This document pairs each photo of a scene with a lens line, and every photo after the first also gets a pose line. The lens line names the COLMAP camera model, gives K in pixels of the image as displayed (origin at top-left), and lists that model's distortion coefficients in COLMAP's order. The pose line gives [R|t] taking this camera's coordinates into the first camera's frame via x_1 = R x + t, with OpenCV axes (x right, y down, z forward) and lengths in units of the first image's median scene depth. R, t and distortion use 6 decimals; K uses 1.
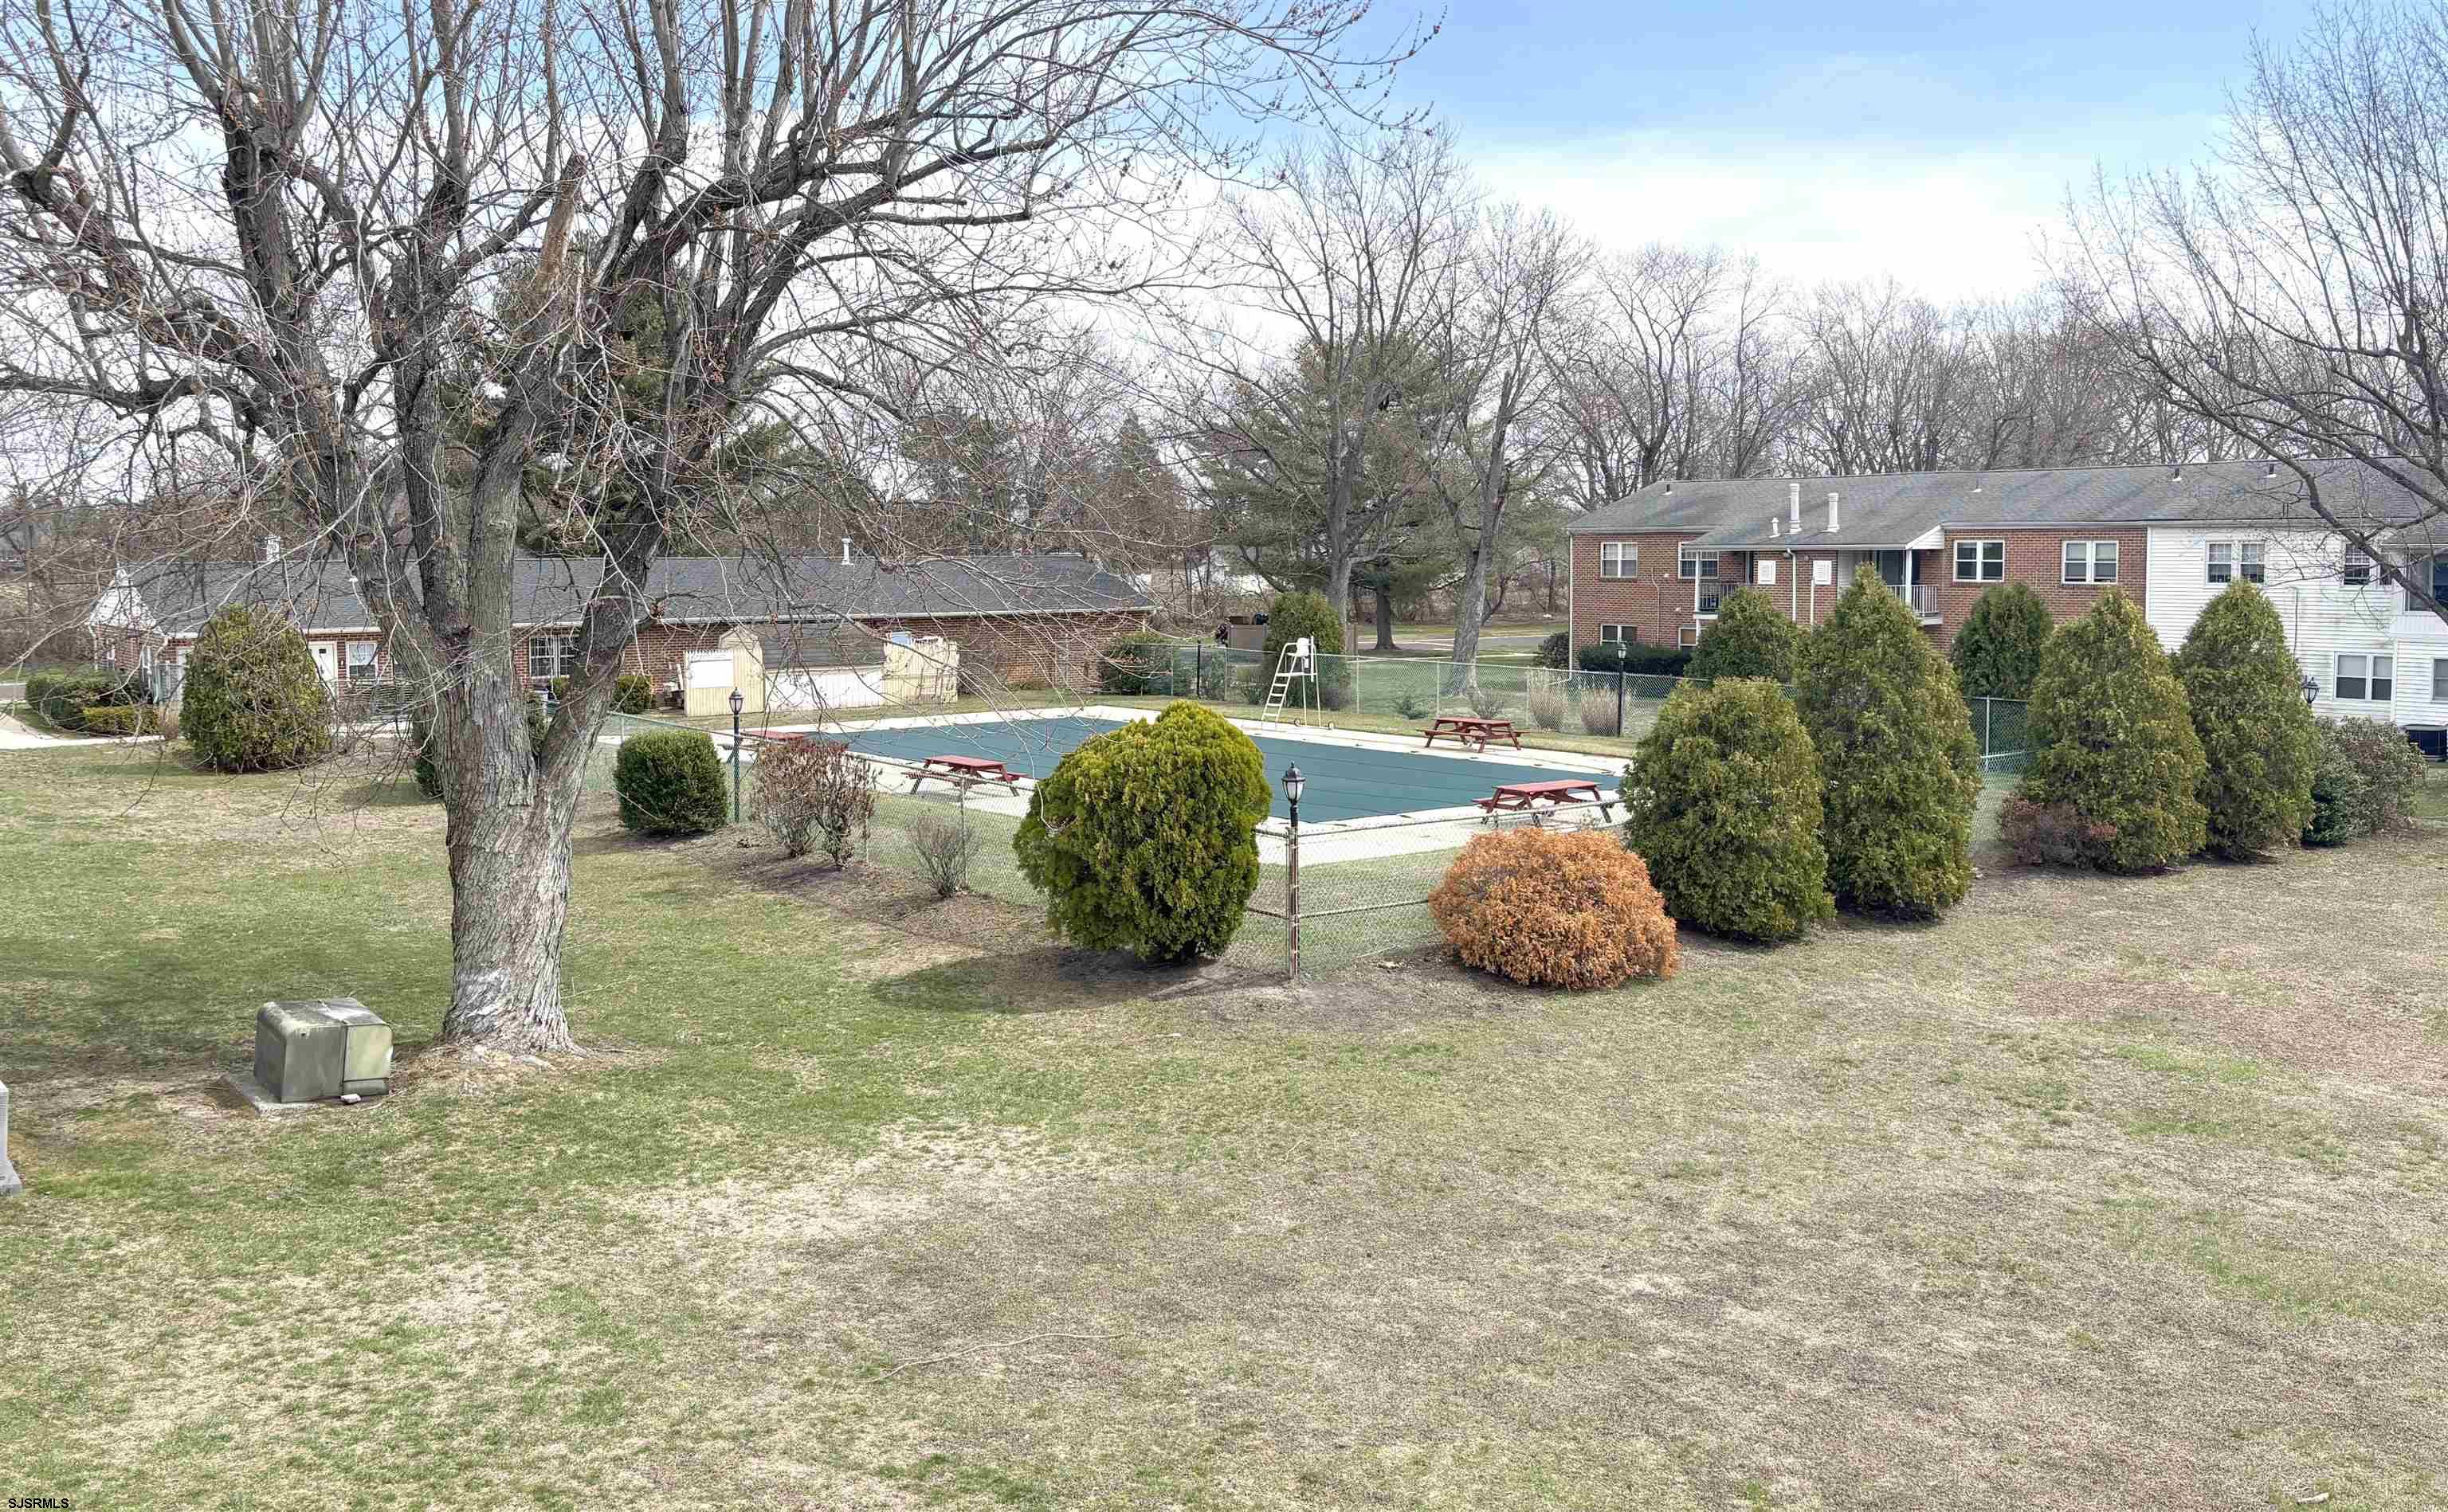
lens RADIAL K [[1868.9, 0, 1224.0], [0, 1868.9, 756.0], [0, 0, 1]] dist [0.000093, 0.000041]
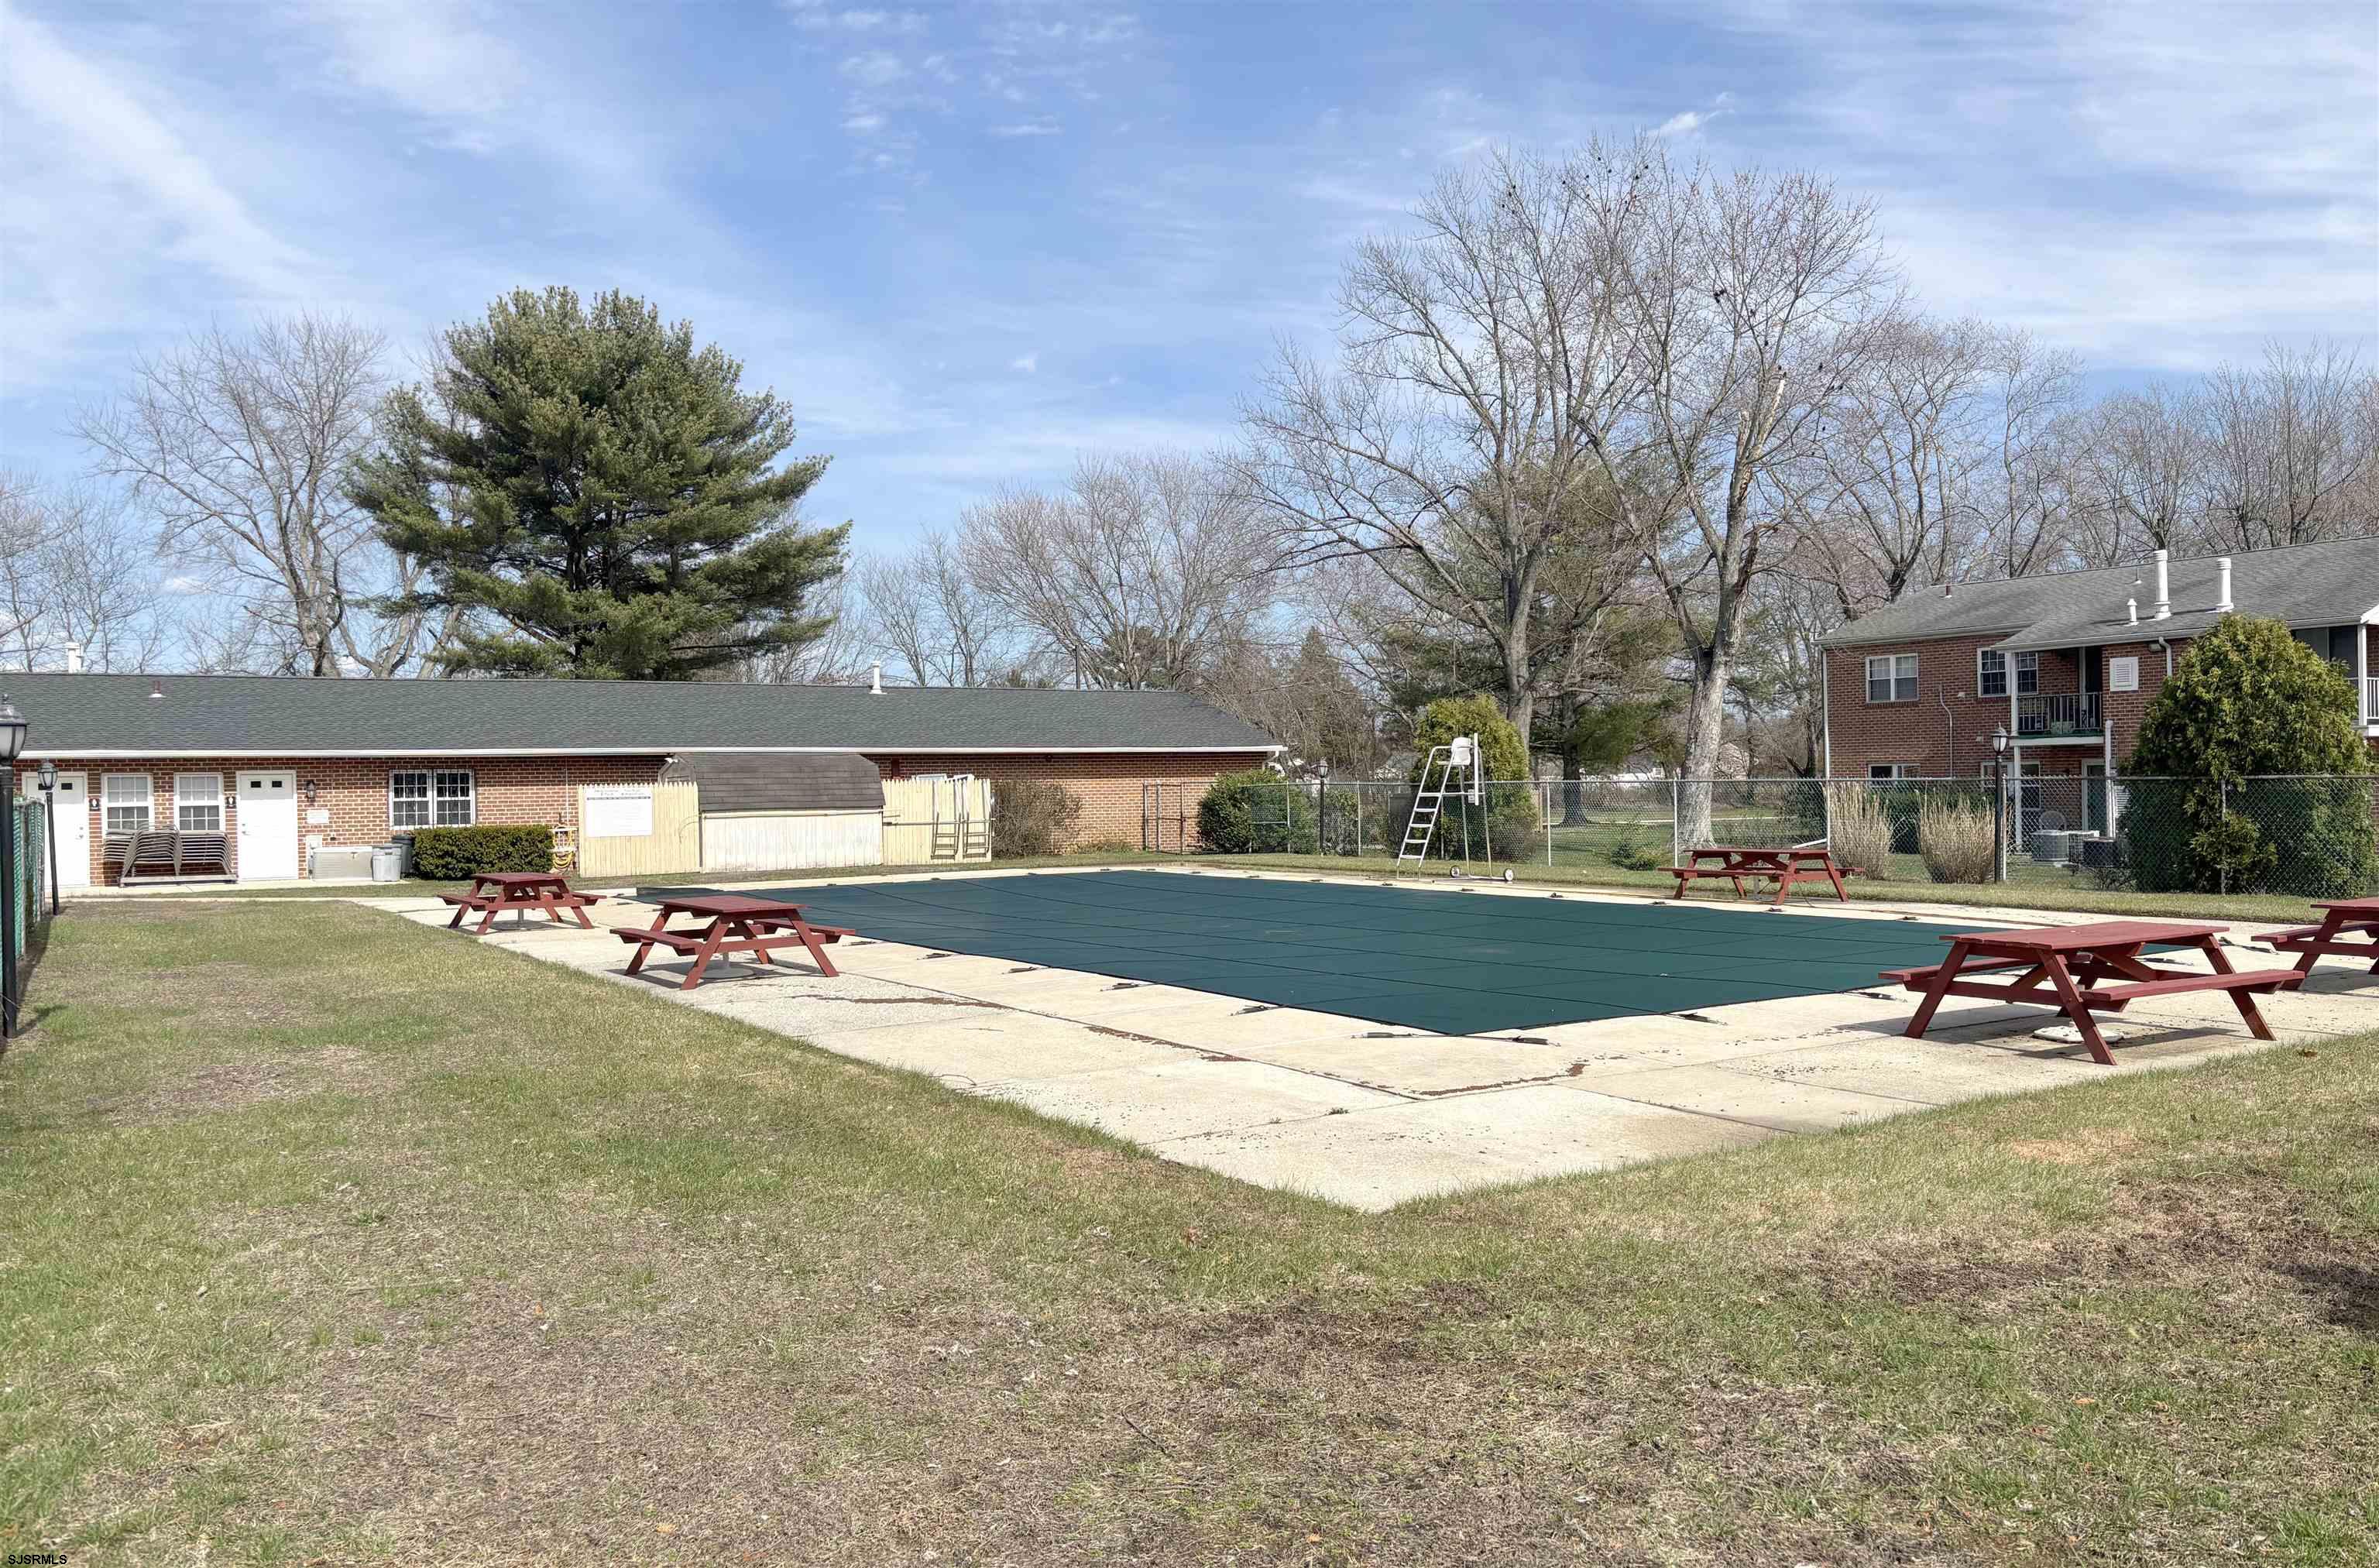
lens RADIAL K [[1793.3, 0, 1189.5], [0, 1793.3, 784.0], [0, 0, 1]] dist [-0.000334, -0.000745]
pose [[0.992233, -0.017010, -0.123228, 0.020084], [0.004777, 0.995087, -0.098894, 0.010054], [0.124305, 0.097537, 0.987438, 0.304634]]
